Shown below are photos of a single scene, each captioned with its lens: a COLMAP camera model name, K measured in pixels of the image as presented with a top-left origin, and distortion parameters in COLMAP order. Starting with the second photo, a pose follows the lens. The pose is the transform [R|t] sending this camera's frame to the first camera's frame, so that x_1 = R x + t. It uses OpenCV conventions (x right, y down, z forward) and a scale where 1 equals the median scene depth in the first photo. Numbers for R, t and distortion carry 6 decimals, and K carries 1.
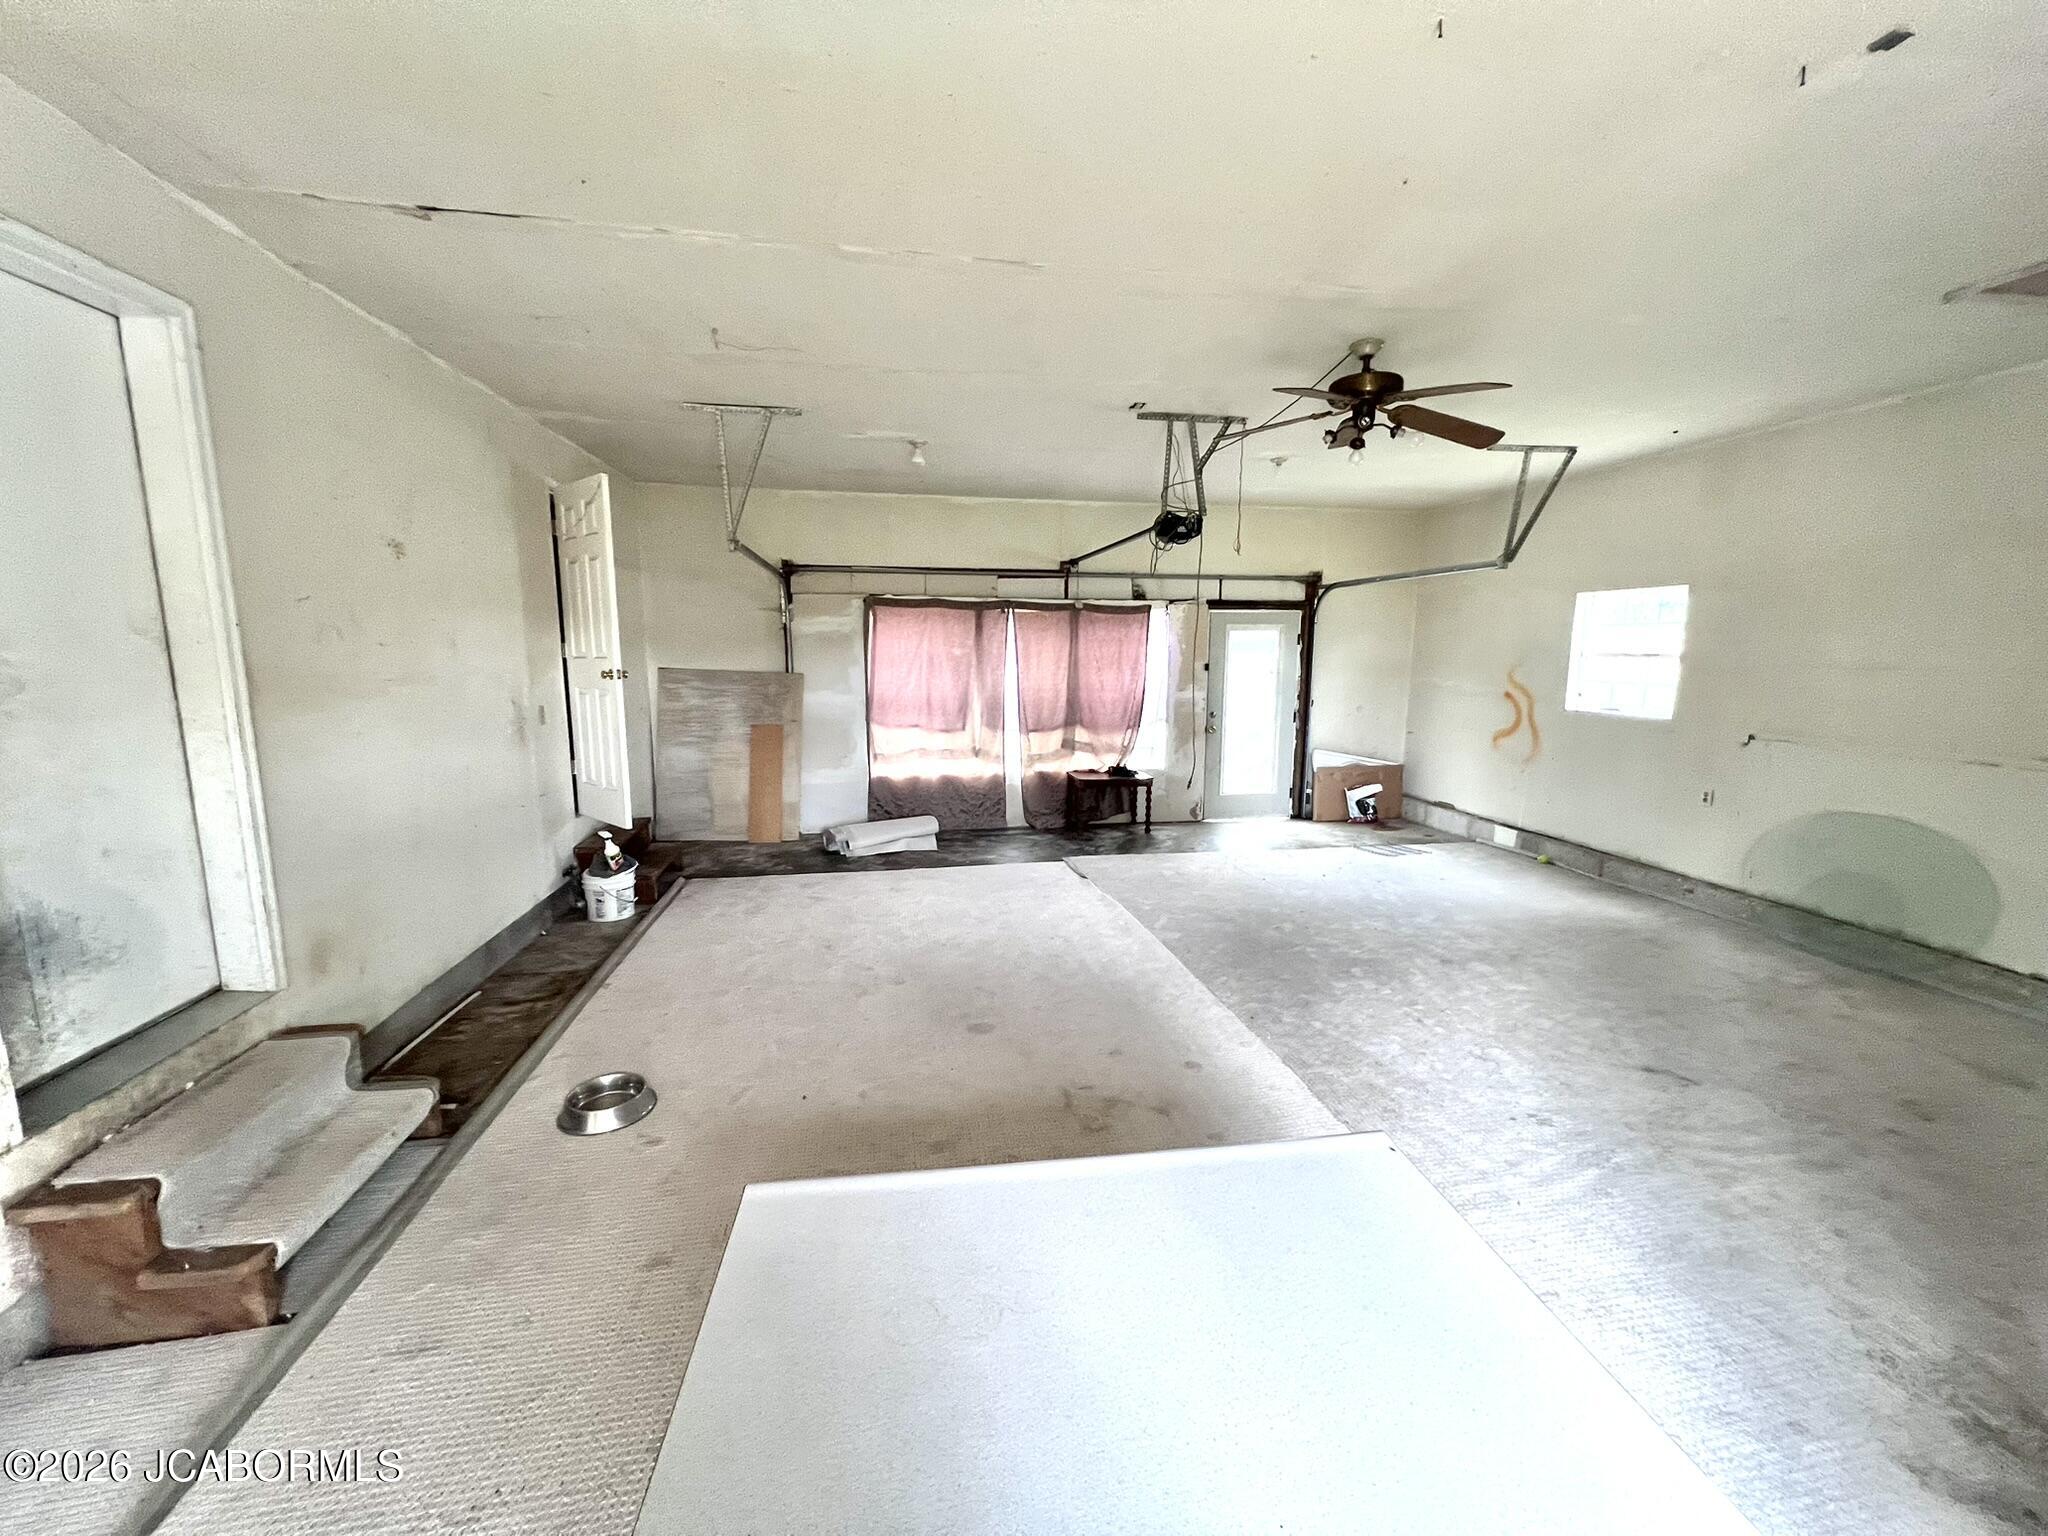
lens RADIAL K [[811.6, 0, 1022.8], [0, 811.6, 769.3], [0, 0, 1]] dist [-0.000288, 0.000735]
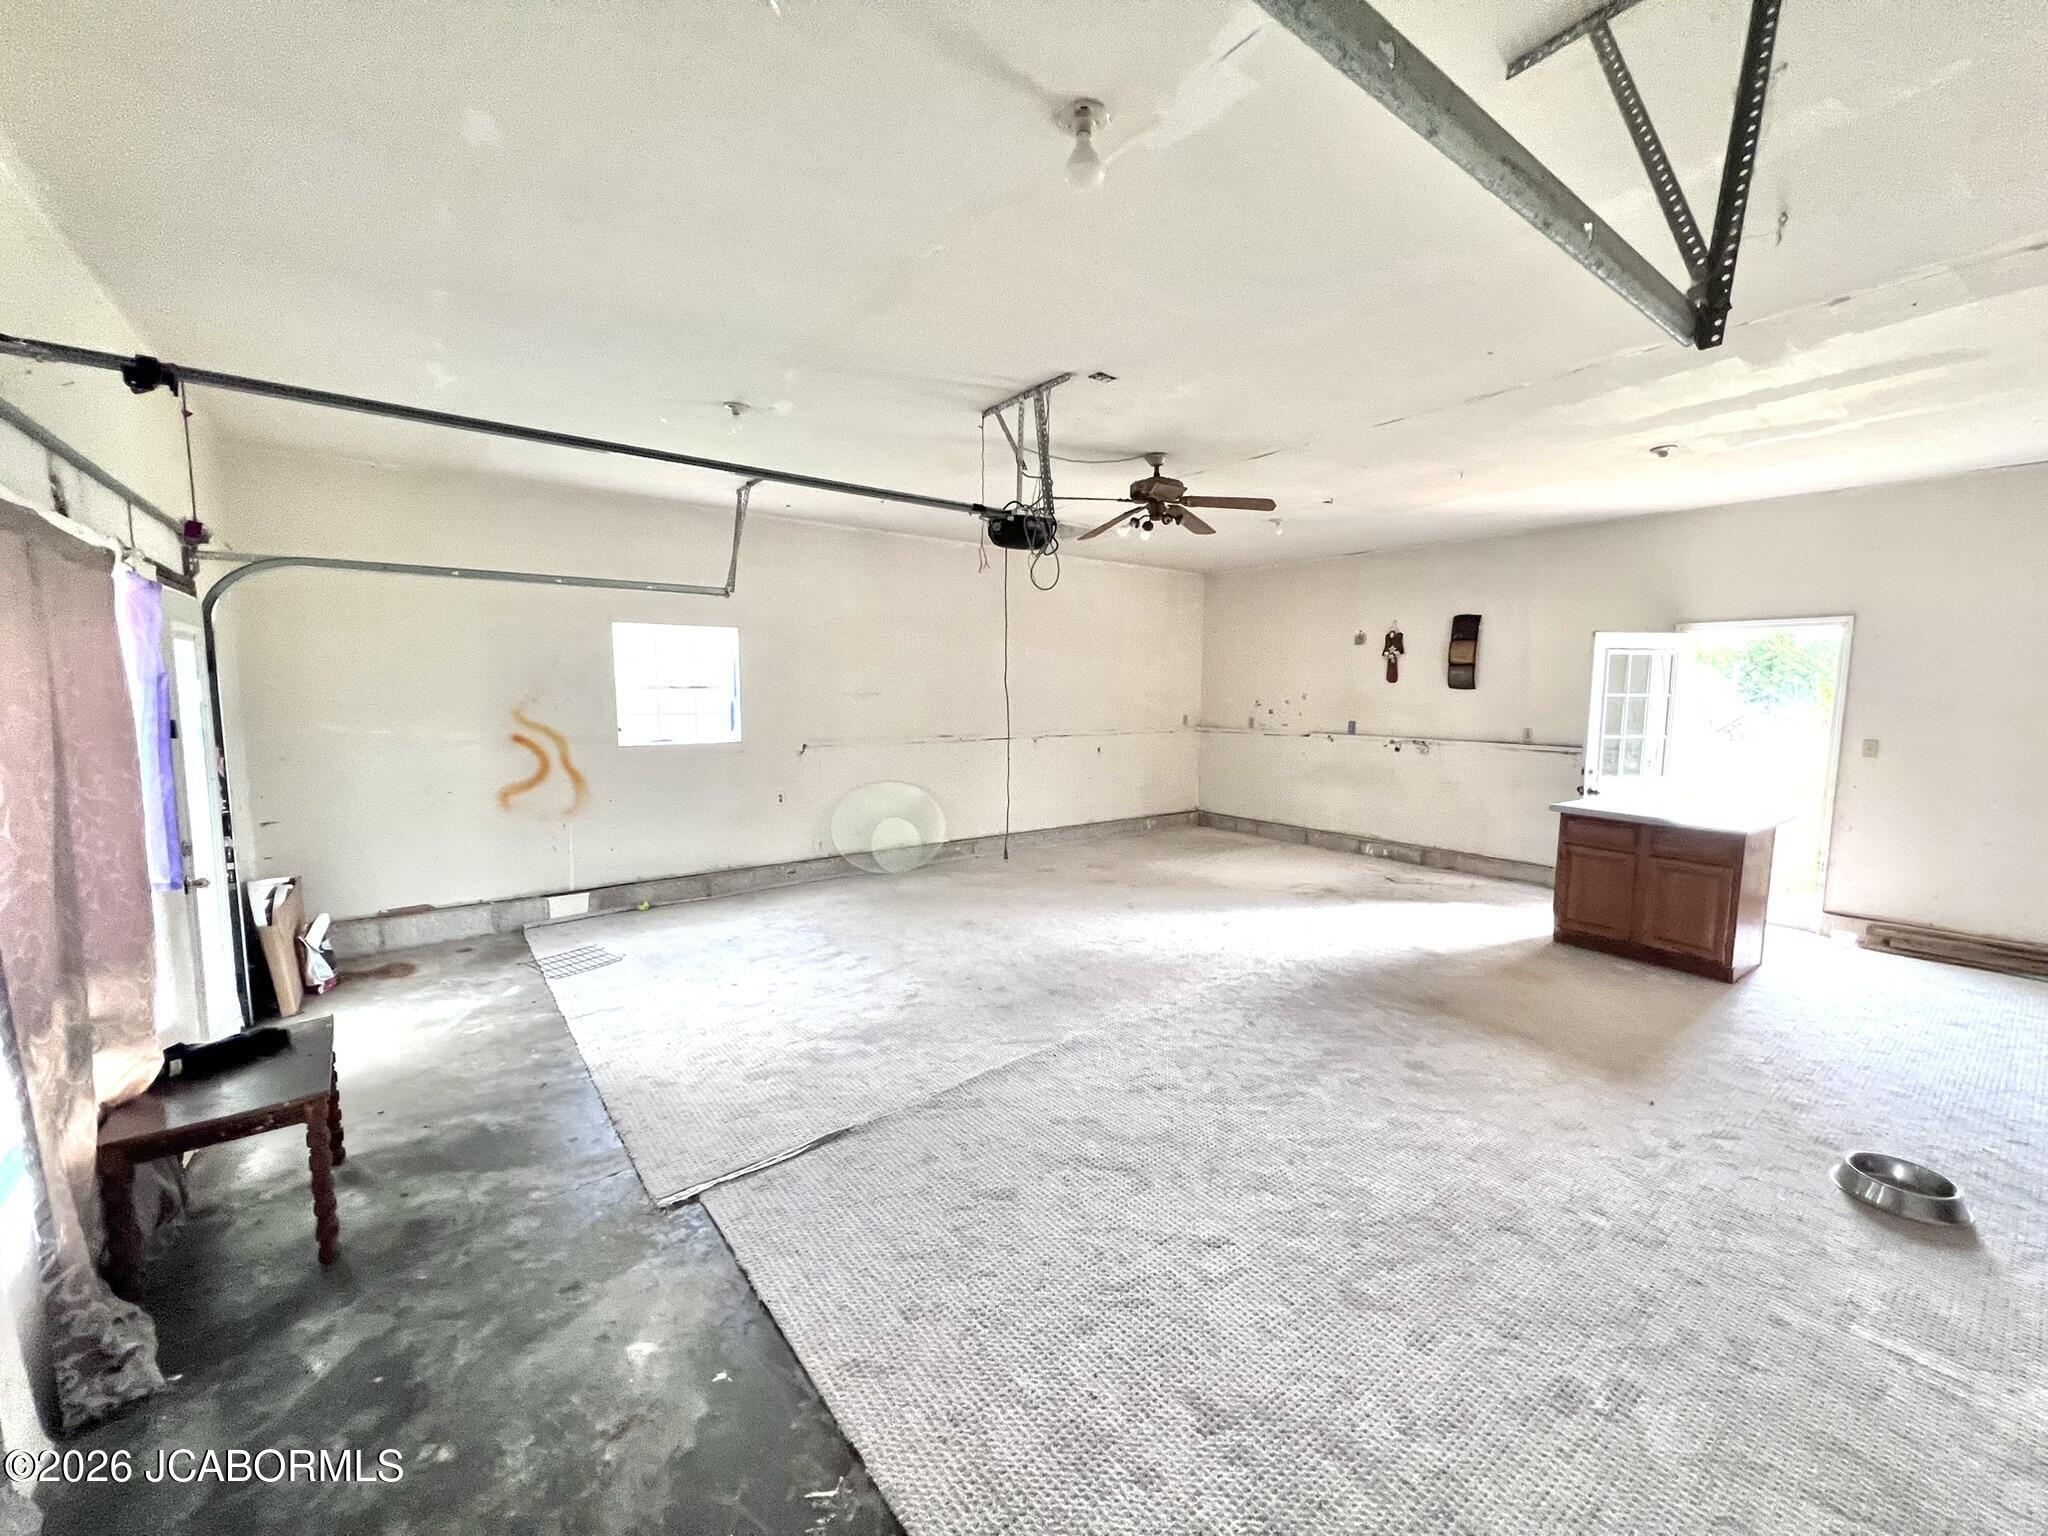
lens RADIAL K [[811.6, 0, 1016.3], [0, 811.6, 772.4], [0, 0, 1]] dist [-0.000288, 0.000735]
pose [[-0.480428, -0.107930, 0.870368, -0.361364], [0.117025, 0.975636, 0.185580, -0.163033], [-0.869192, 0.191012, -0.456092, 1.027090]]
